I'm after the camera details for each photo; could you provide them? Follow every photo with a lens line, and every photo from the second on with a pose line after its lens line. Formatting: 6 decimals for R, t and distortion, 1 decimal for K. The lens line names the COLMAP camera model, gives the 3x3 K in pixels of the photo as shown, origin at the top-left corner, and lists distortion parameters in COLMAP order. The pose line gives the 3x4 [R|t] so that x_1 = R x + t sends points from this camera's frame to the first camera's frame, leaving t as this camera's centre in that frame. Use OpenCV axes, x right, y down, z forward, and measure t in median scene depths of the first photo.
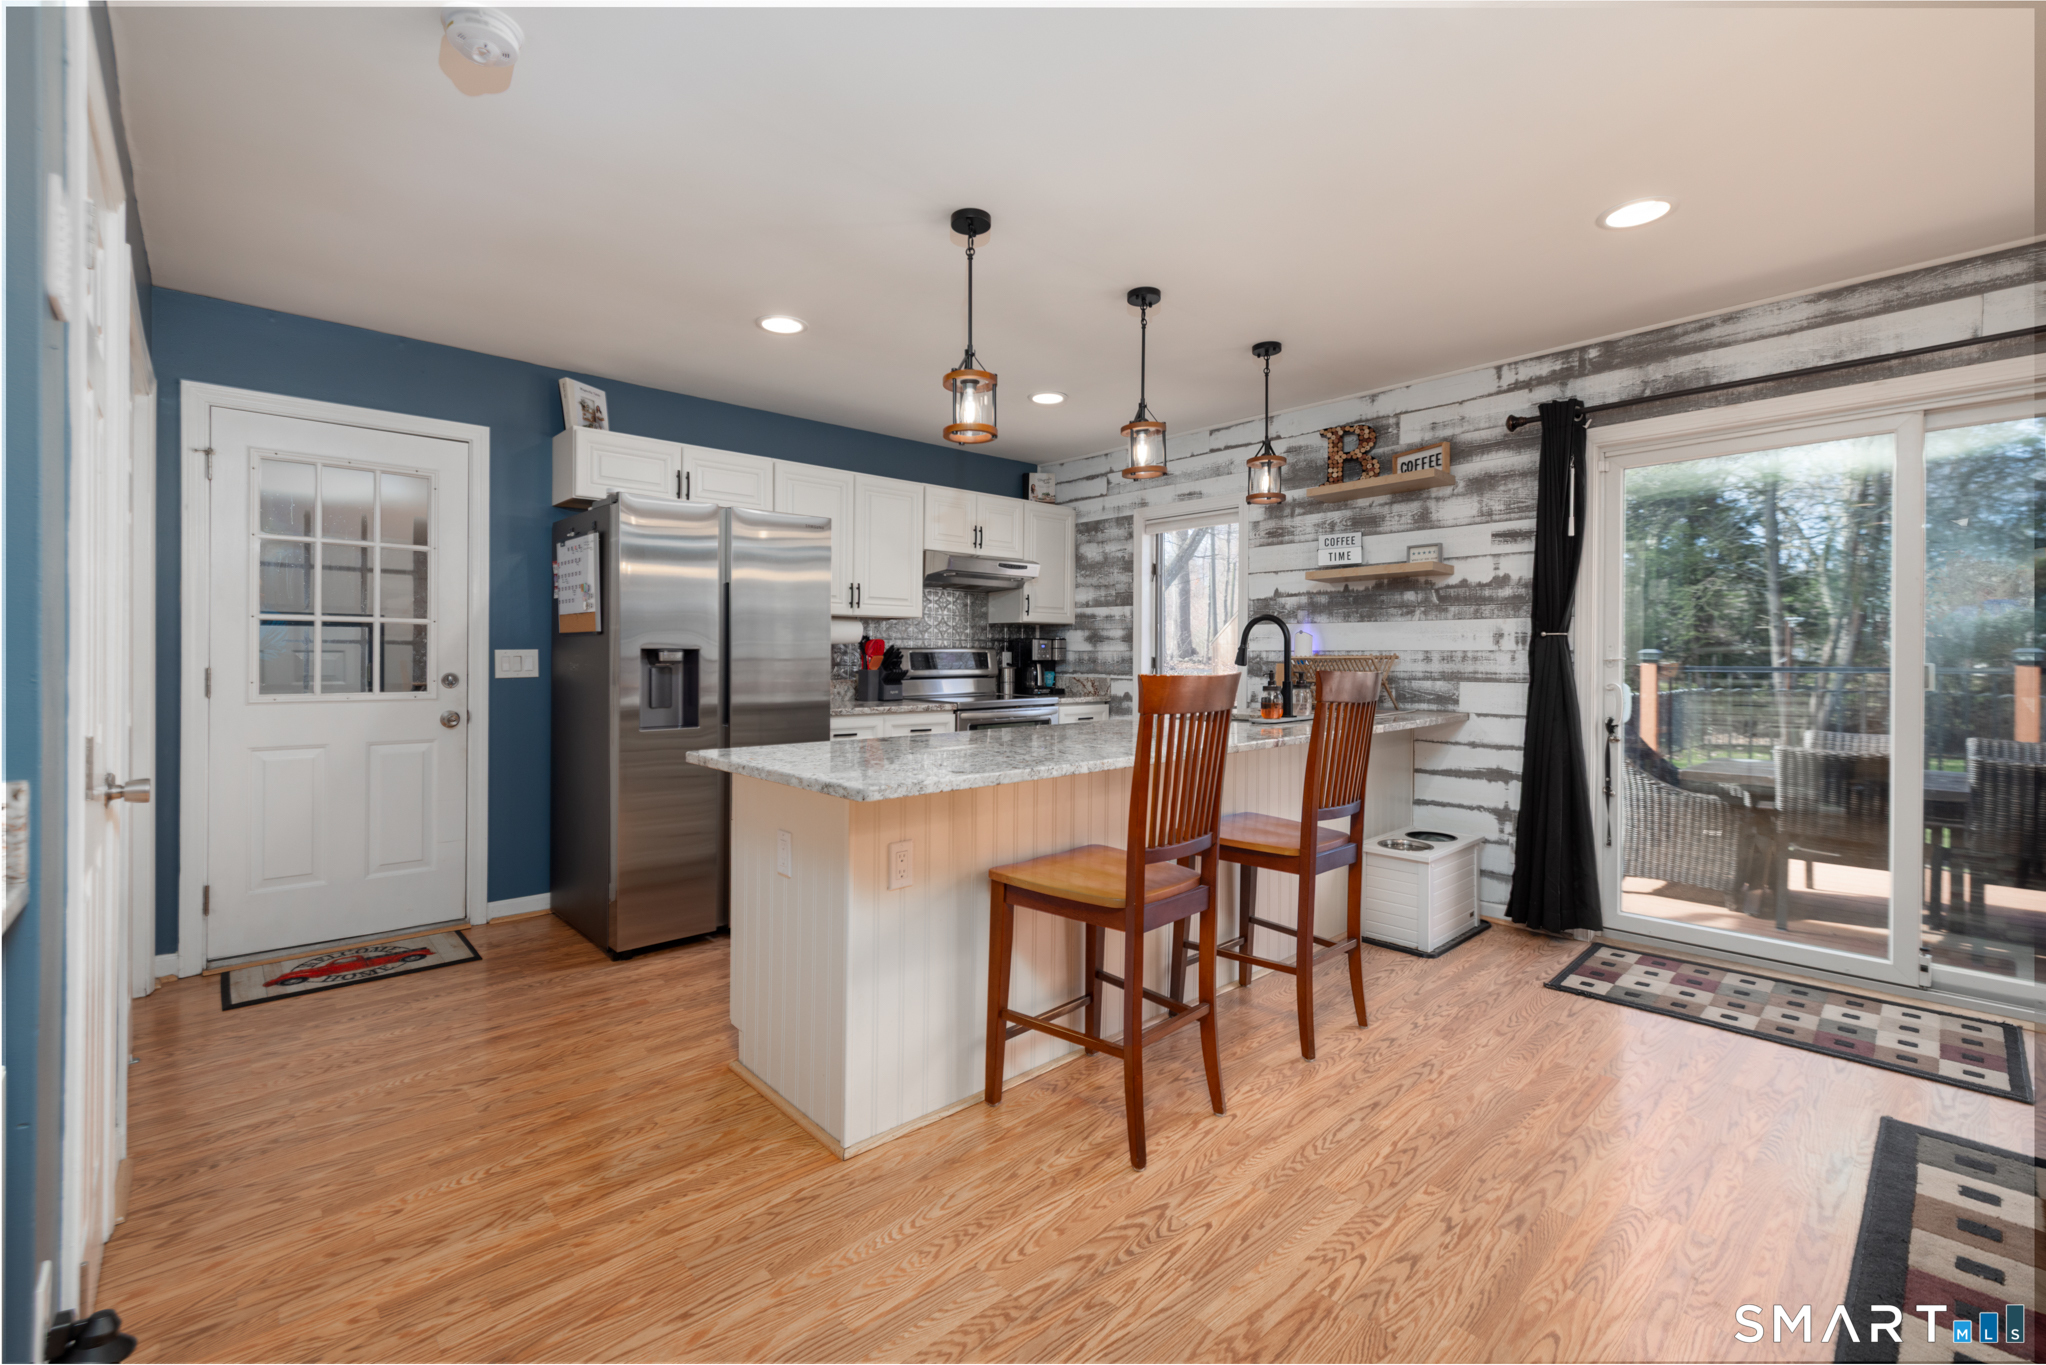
lens RADIAL K [[869.8, 0, 1019.8], [0, 869.8, 669.3], [0, 0, 1]] dist [0.002809, 0.000364]
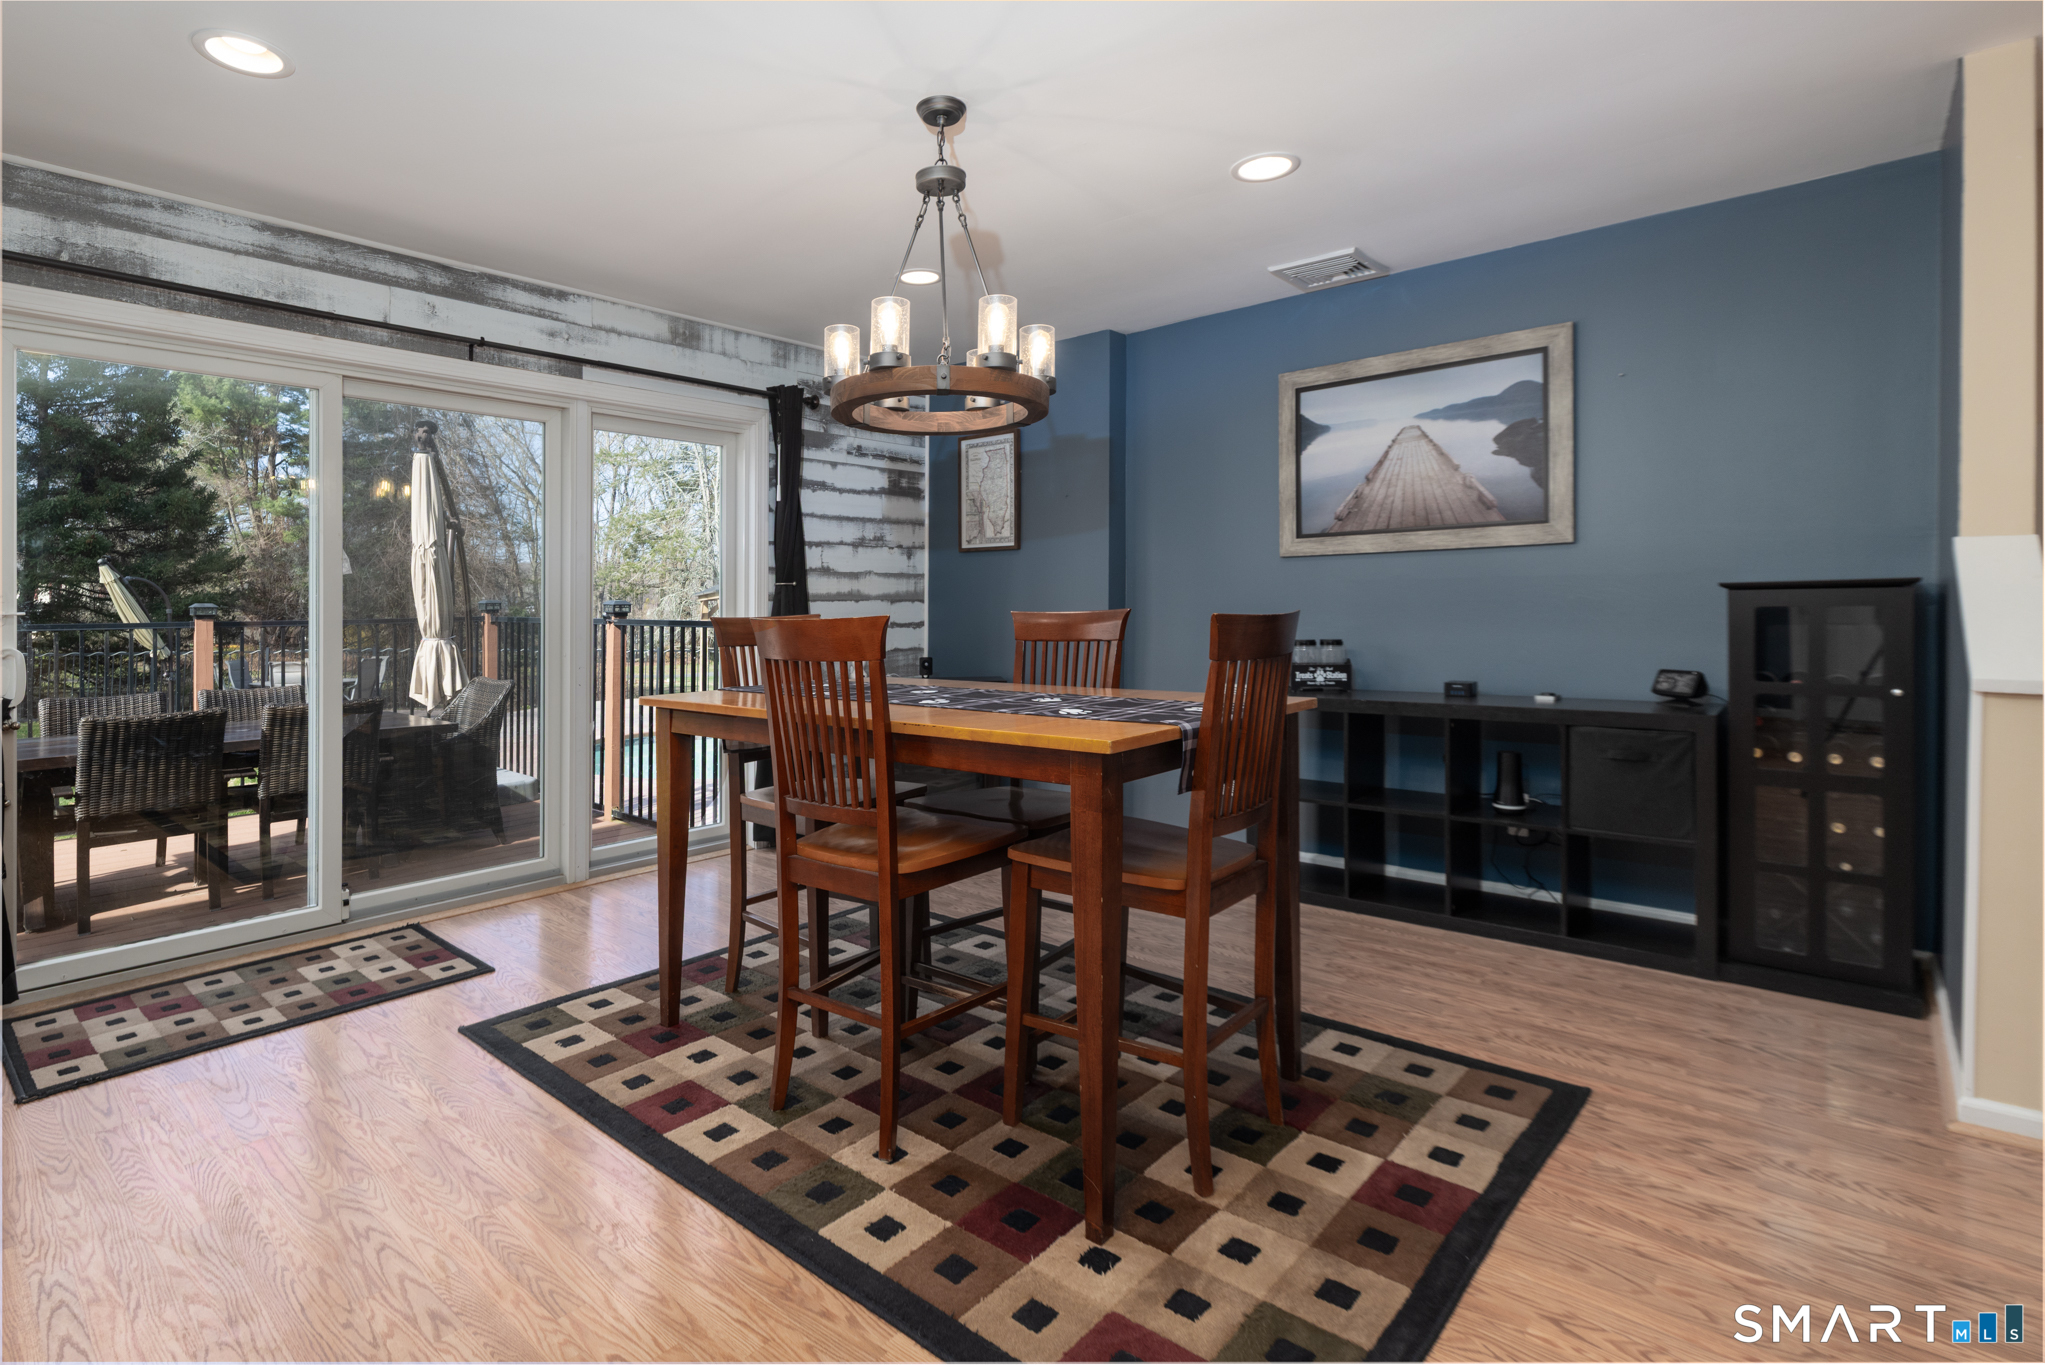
lens RADIAL K [[1003.8, 0, 911.2], [0, 1003.8, 626.6], [0, 0, 1]] dist [-0.000596, 0.000018]
pose [[-0.069652, -0.018834, 0.997394, -0.171416], [0.023012, 0.999525, 0.020482, -0.001253], [-0.997306, 0.024379, -0.069186, 0.301797]]
